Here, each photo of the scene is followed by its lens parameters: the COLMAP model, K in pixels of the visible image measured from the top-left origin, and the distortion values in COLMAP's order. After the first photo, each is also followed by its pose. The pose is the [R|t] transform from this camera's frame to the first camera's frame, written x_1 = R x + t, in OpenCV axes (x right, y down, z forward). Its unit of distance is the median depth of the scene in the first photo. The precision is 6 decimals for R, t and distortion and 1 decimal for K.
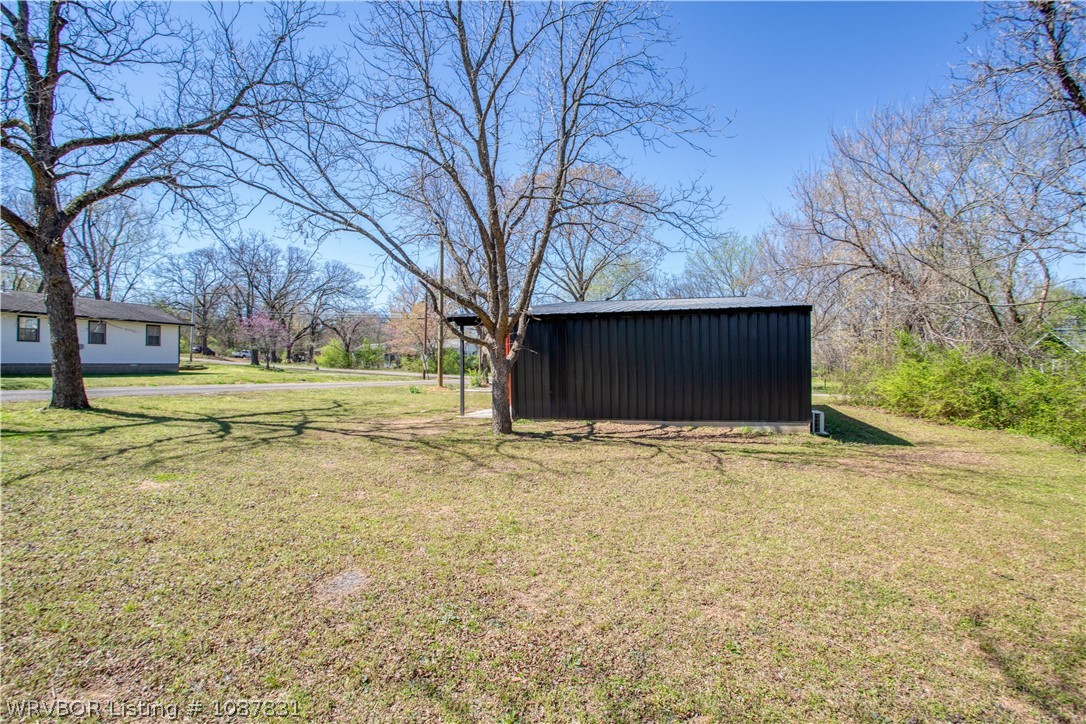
lens RADIAL K [[529.7, 0, 543.0], [0, 529.7, 362.0], [0, 0, 1]] dist [-0.000910, -0.000283]
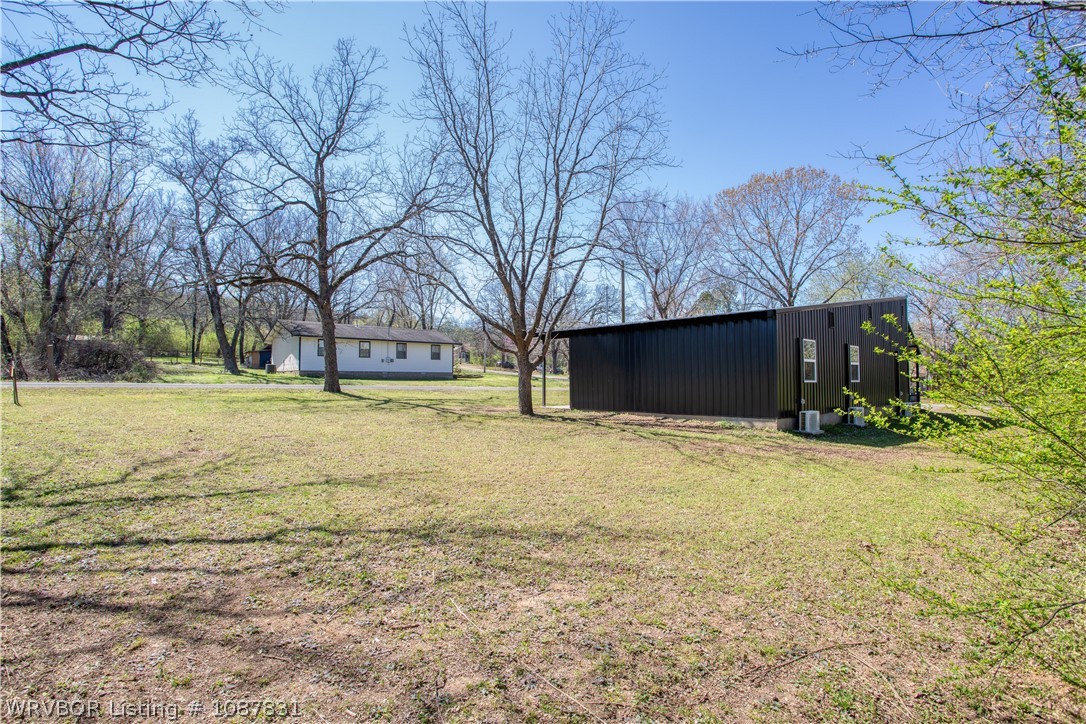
lens RADIAL K [[521.8, 0, 545.0], [0, 521.8, 382.3], [0, 0, 1]] dist [-0.000205, -0.000053]
pose [[0.850845, 0.009555, -0.525329, 0.641754], [-0.001161, 0.999866, 0.016306, 0.021298], [0.525415, -0.013264, 0.850743, -0.143204]]
